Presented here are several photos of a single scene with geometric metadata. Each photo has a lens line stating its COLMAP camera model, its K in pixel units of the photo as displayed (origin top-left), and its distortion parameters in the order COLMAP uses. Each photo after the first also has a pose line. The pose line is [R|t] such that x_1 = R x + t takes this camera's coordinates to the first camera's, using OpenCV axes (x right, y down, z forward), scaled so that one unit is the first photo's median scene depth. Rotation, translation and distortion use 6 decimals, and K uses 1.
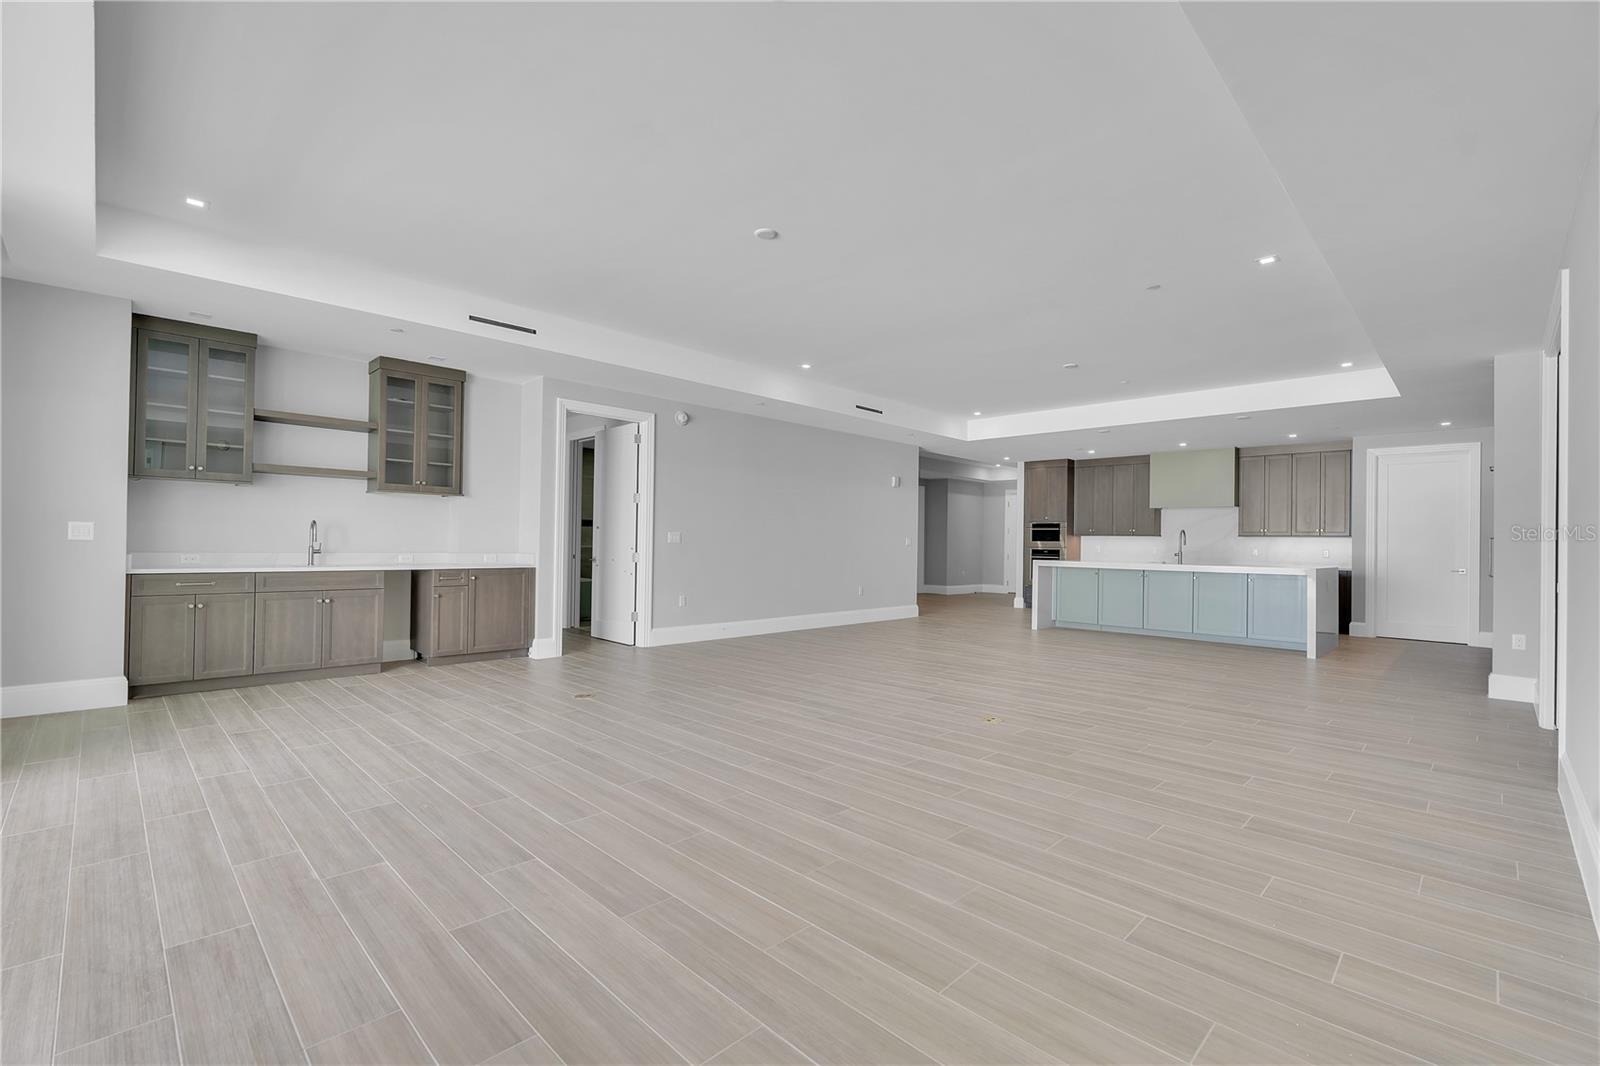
lens RADIAL K [[699.4, 0, 796.5], [0, 699.4, 536.2], [0, 0, 1]] dist [-0.004678, 0.000192]
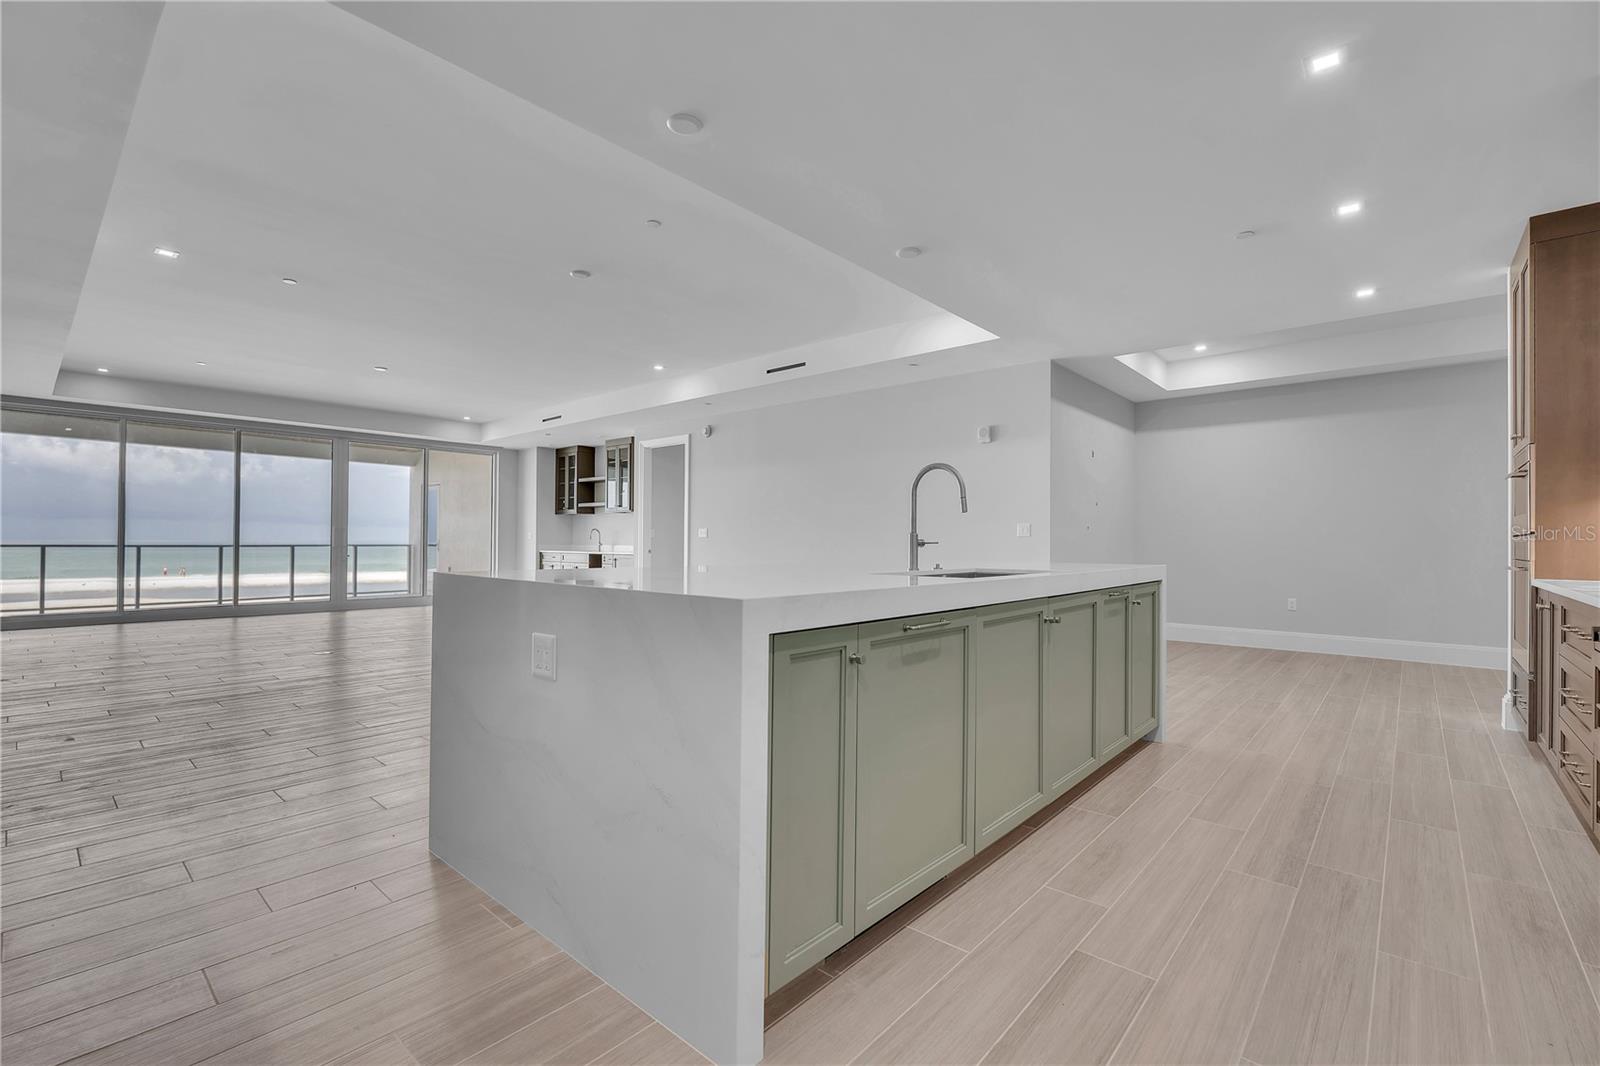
lens RADIAL K [[699.4, 0, 796.5], [0, 699.4, 536.2], [0, 0, 1]] dist [-0.004678, 0.000192]
pose [[0.061025, -0.023955, -0.997849, 0.811554], [0.003742, 0.999710, -0.023771, 0.028870], [0.998129, -0.002283, 0.061097, 0.866823]]
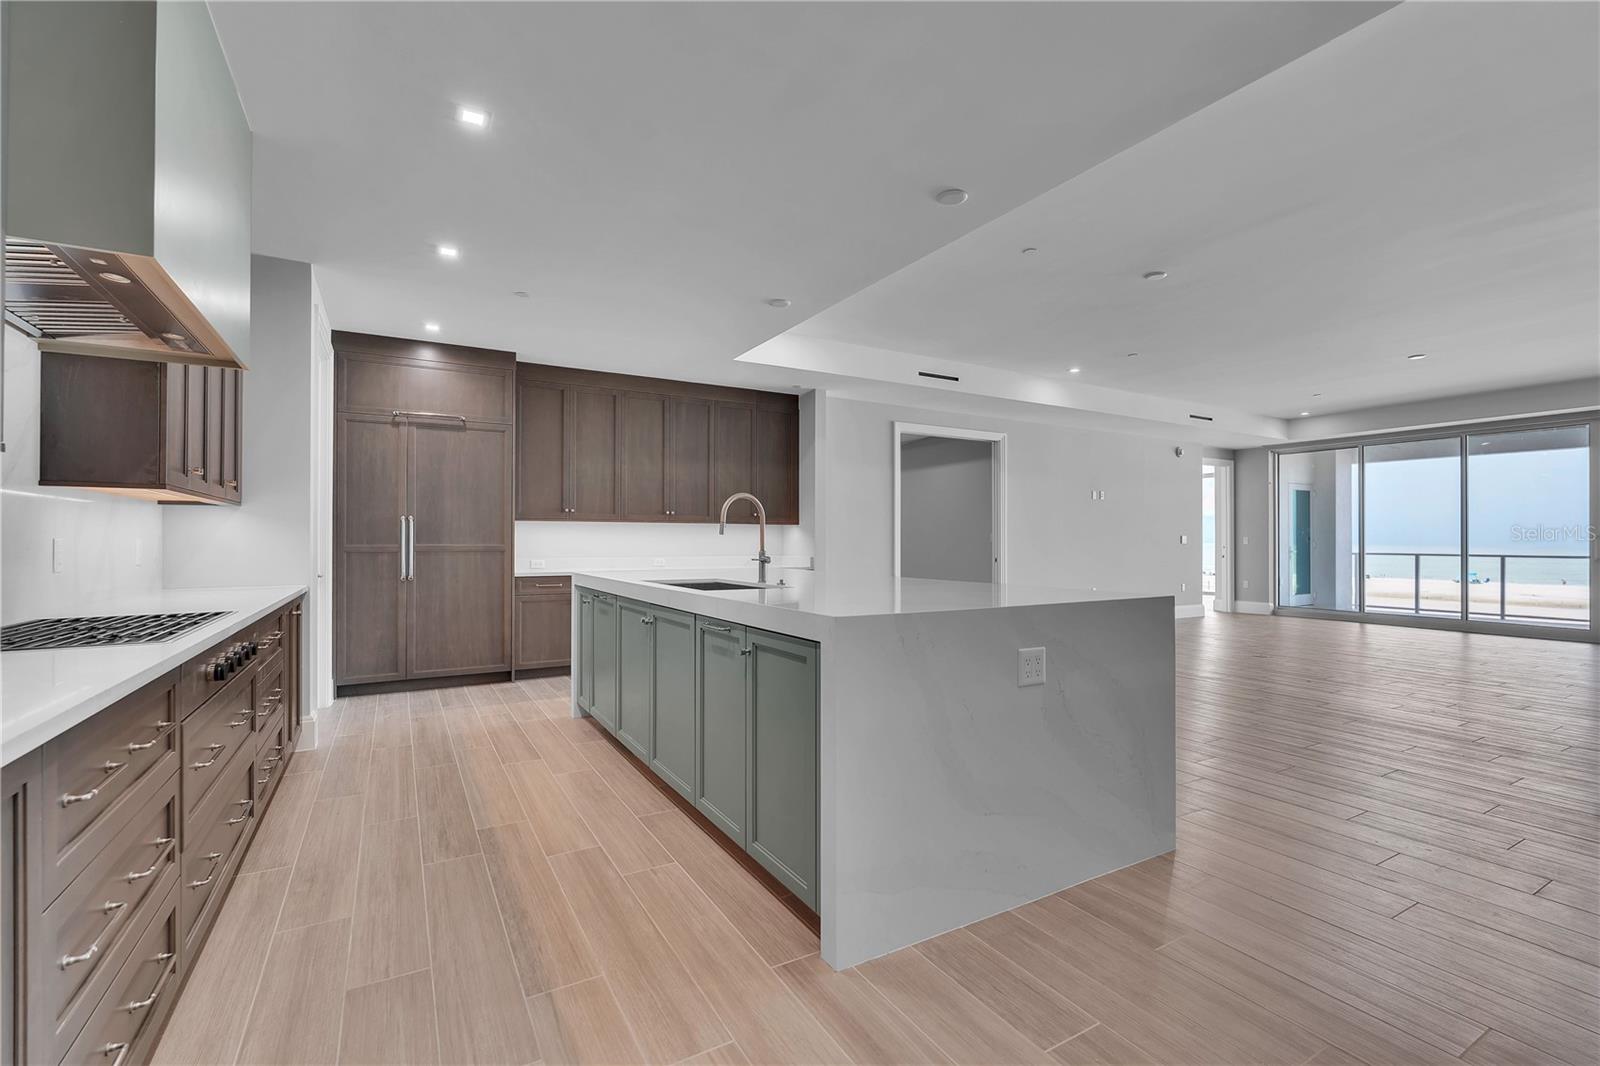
lens RADIAL K [[699.4, 0, 796.5], [0, 699.4, 536.2], [0, 0, 1]] dist [-0.004678, 0.000192]
pose [[-0.965863, -0.016247, 0.258545, 0.401922], [-0.019840, 0.999739, -0.011293, 0.016757], [-0.258294, -0.016037, -0.965933, 1.280330]]
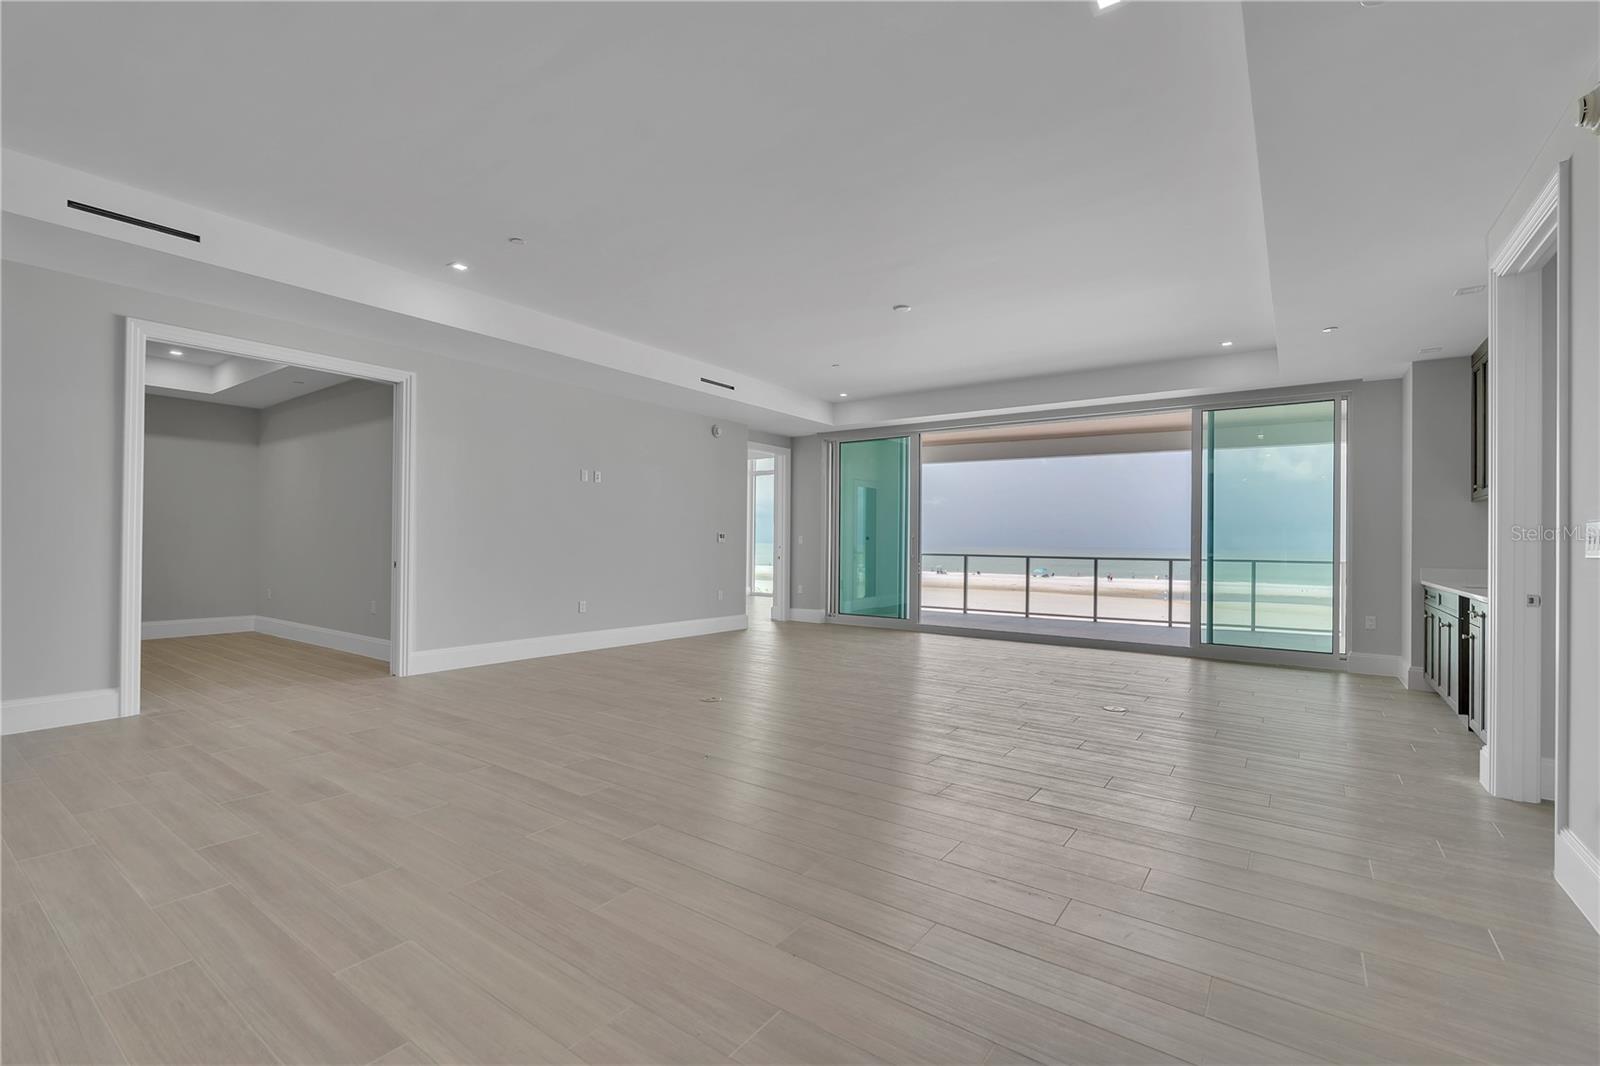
lens RADIAL K [[699.4, 0, 796.5], [0, 699.4, 536.2], [0, 0, 1]] dist [-0.004678, 0.000192]
pose [[-0.986690, -0.028497, -0.160099, 0.148519], [-0.025711, 0.999480, -0.019448, 0.010926], [0.160570, -0.015072, -0.986909, 0.977862]]
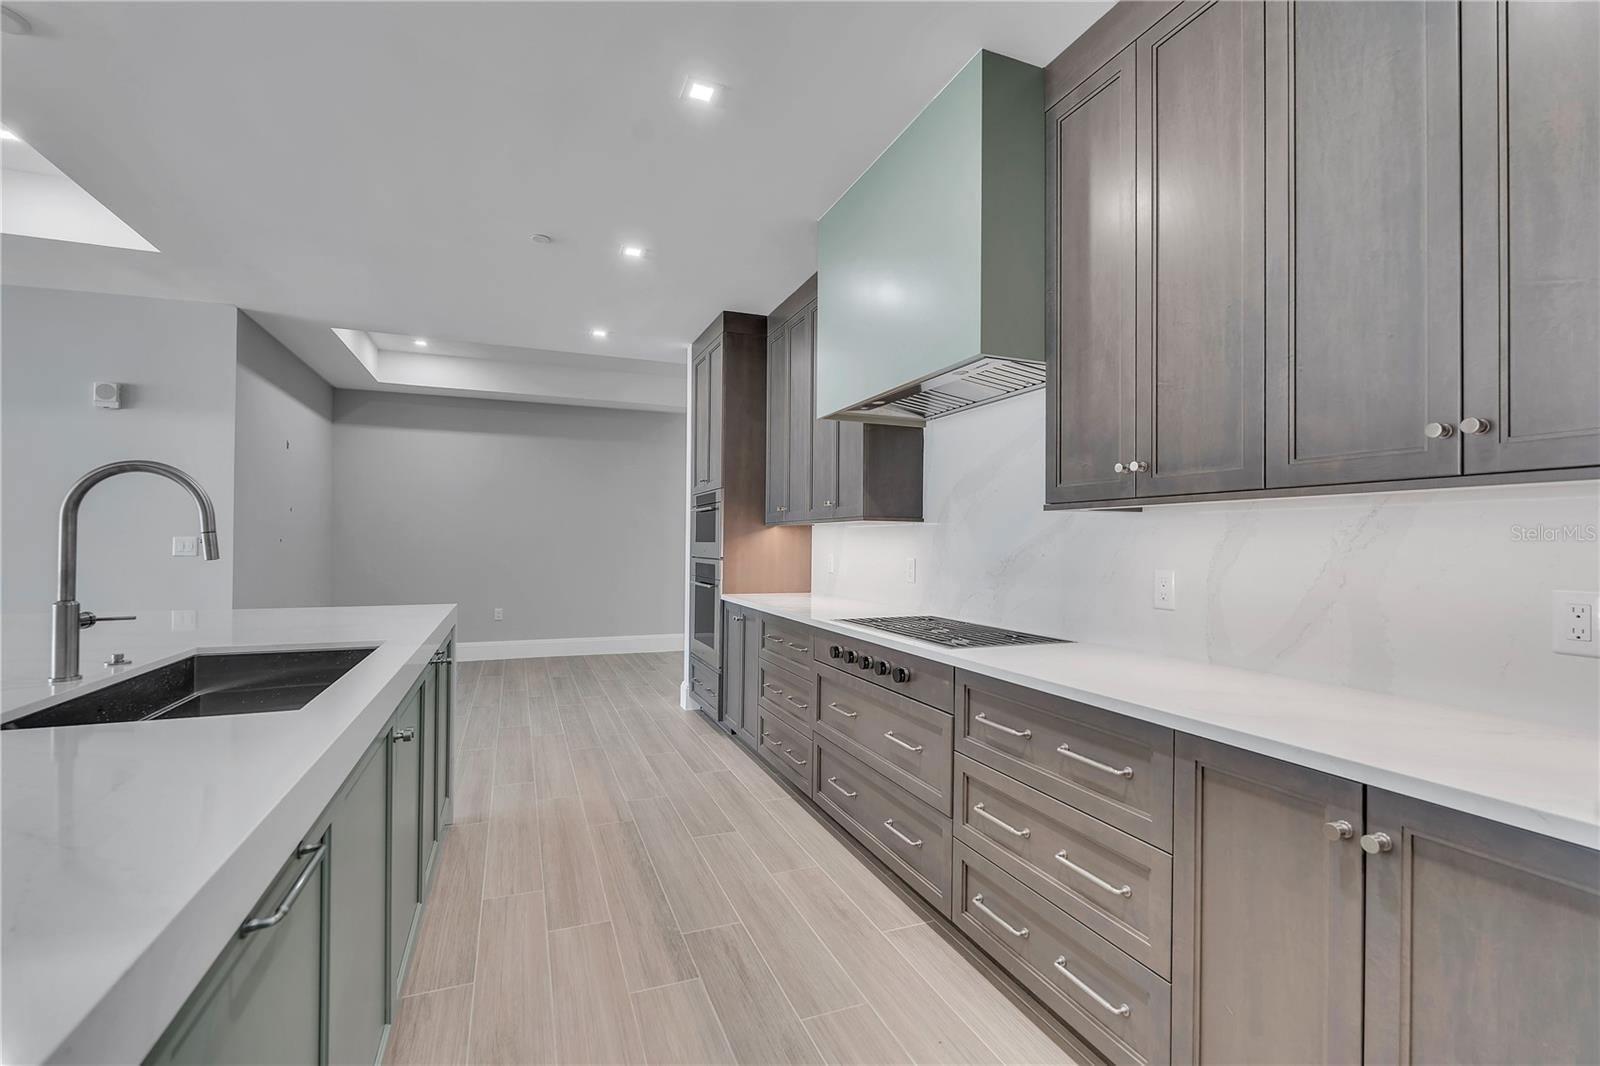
lens RADIAL K [[699.4, 0, 796.5], [0, 699.4, 536.2], [0, 0, 1]] dist [-0.004678, 0.000192]
pose [[0.919670, -0.013594, -0.392458, 0.705389], [0.011768, 0.999906, -0.007059, 0.009888], [0.392517, 0.001873, 0.919743, 0.863568]]
